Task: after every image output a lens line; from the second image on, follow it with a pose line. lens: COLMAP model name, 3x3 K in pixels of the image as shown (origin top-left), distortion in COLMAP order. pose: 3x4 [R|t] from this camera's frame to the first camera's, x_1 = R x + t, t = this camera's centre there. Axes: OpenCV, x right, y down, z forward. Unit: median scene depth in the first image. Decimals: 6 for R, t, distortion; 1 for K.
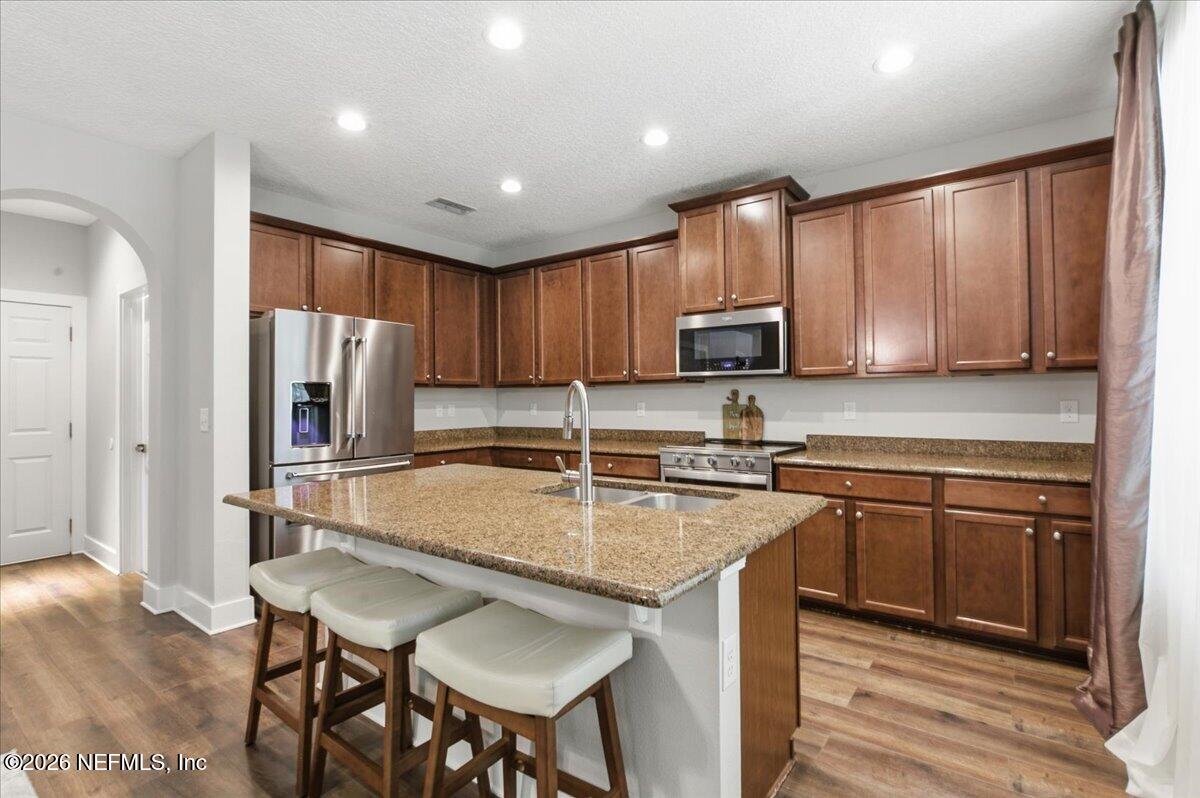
lens RADIAL K [[551.7, 0, 626.2], [0, 551.7, 391.1], [0, 0, 1]] dist [-0.000875, 0.000257]
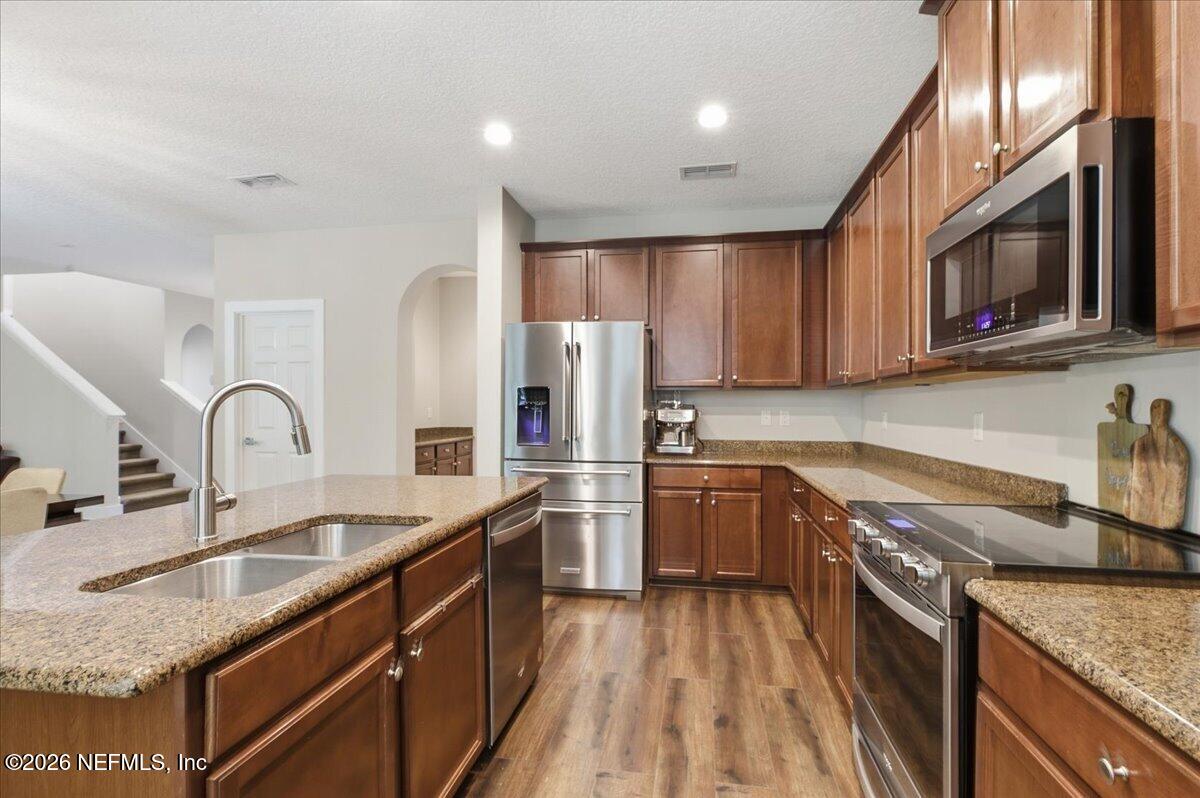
lens RADIAL K [[551.7, 0, 601.2], [0, 551.7, 408.2], [0, 0, 1]] dist [-0.000875, 0.000257]
pose [[0.438859, 0.015702, -0.898419, 0.371544], [0.002020, 0.999828, 0.018461, 0.005841], [0.898554, -0.009917, 0.438751, 0.498882]]
